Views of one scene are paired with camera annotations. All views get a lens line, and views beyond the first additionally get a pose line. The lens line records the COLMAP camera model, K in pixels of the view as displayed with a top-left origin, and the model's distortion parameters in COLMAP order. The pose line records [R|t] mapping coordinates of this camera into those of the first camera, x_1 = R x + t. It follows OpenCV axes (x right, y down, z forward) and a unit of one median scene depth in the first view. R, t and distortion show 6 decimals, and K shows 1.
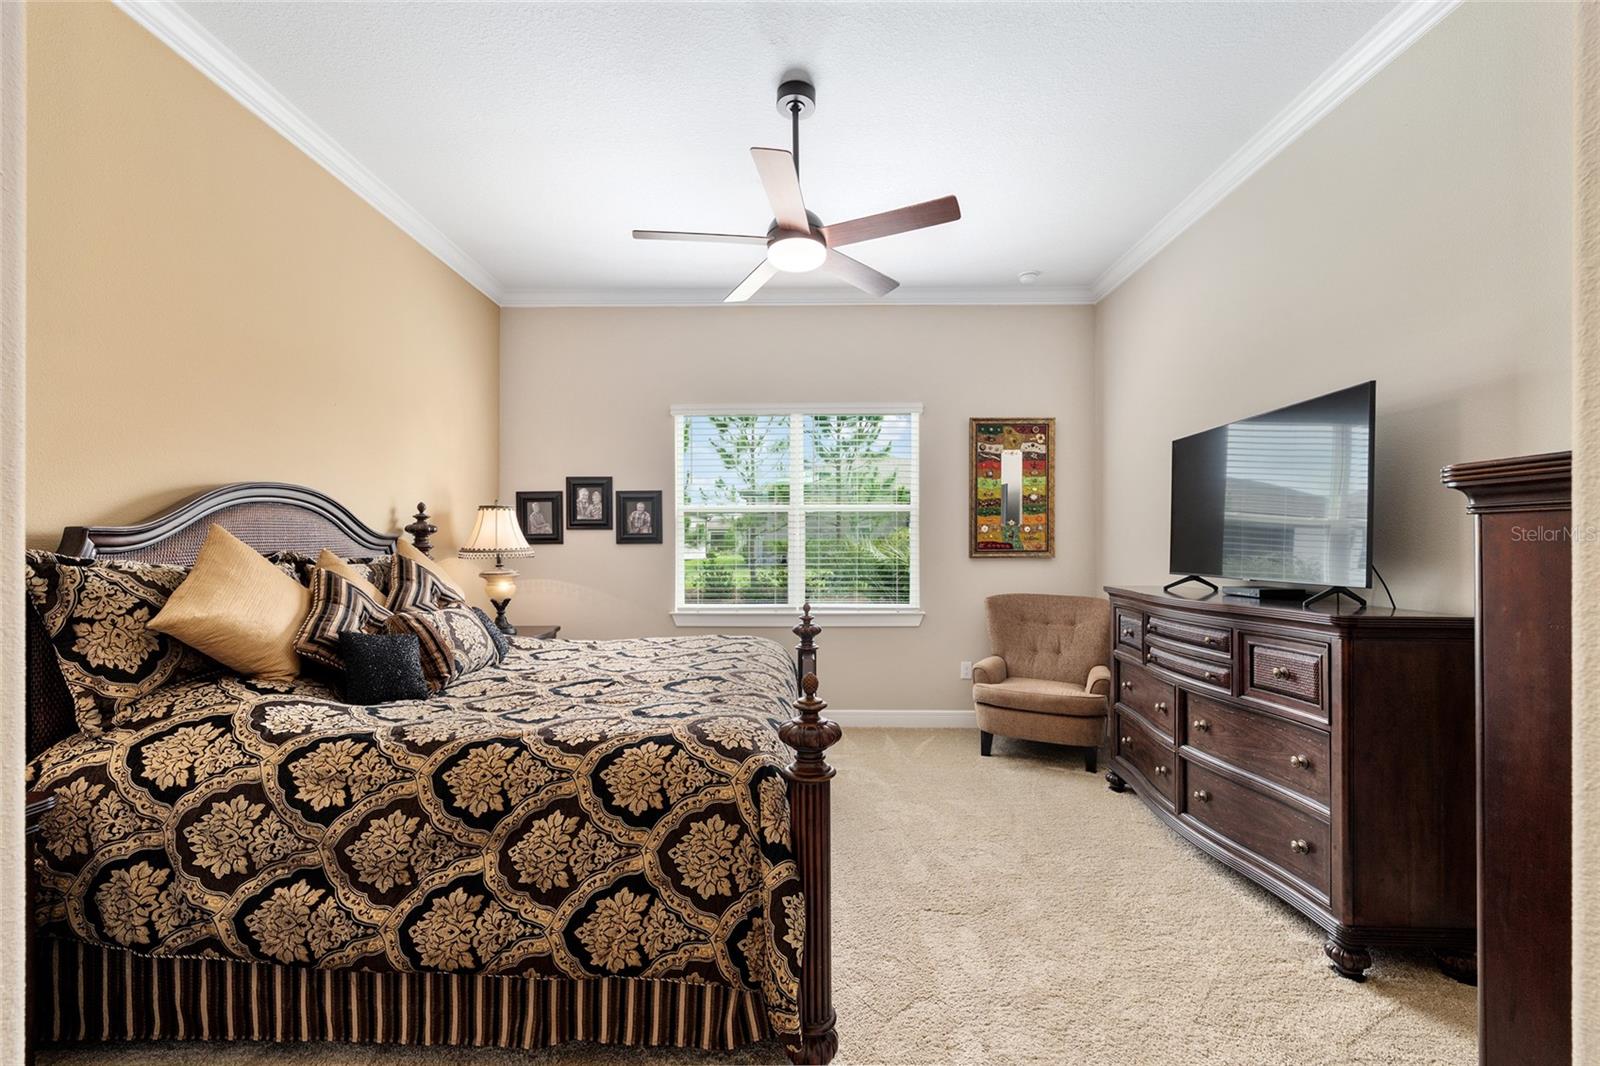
lens RADIAL K [[665.8, 0, 794.2], [0, 665.8, 533.9], [0, 0, 1]] dist [-0.012603, 0.000340]
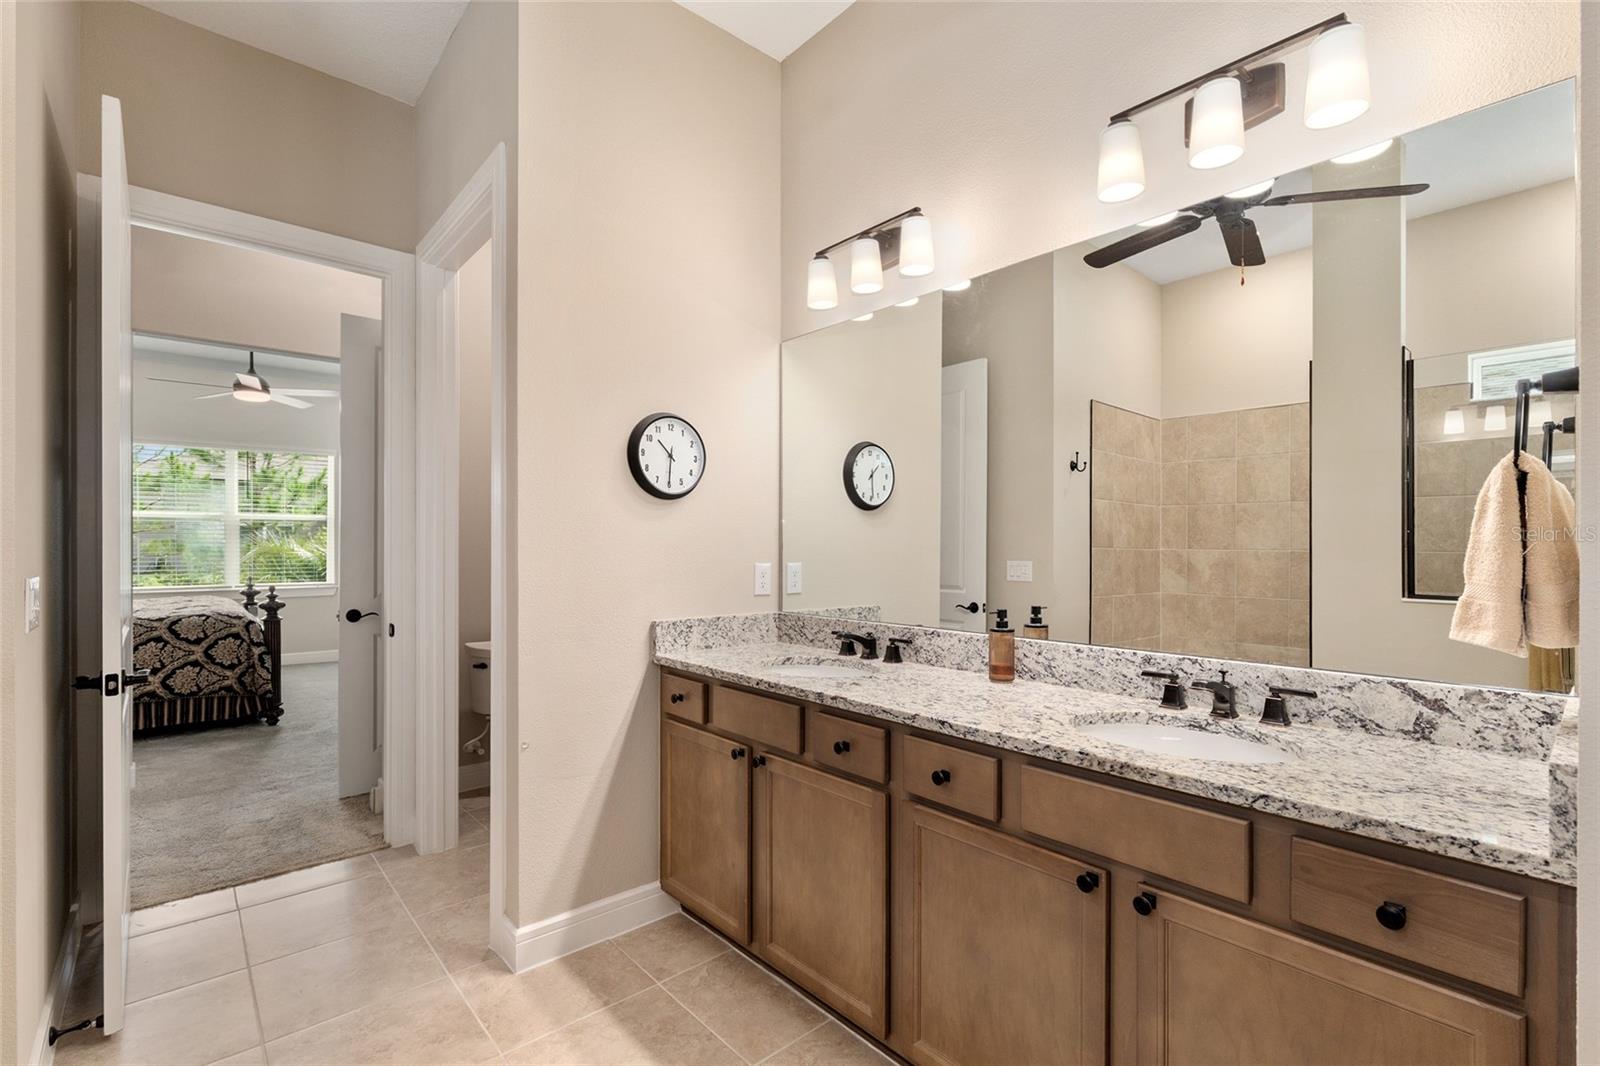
lens RADIAL K [[688.4, 0, 795.4], [0, 688.4, 531.5], [0, 0, 1]] dist [-0.008284, -0.000184]
pose [[0.732784, 0.001959, 0.680458, -0.341363], [-0.002633, 0.999997, -0.000043, -0.025942], [-0.680456, -0.001760, 0.732787, -2.774448]]
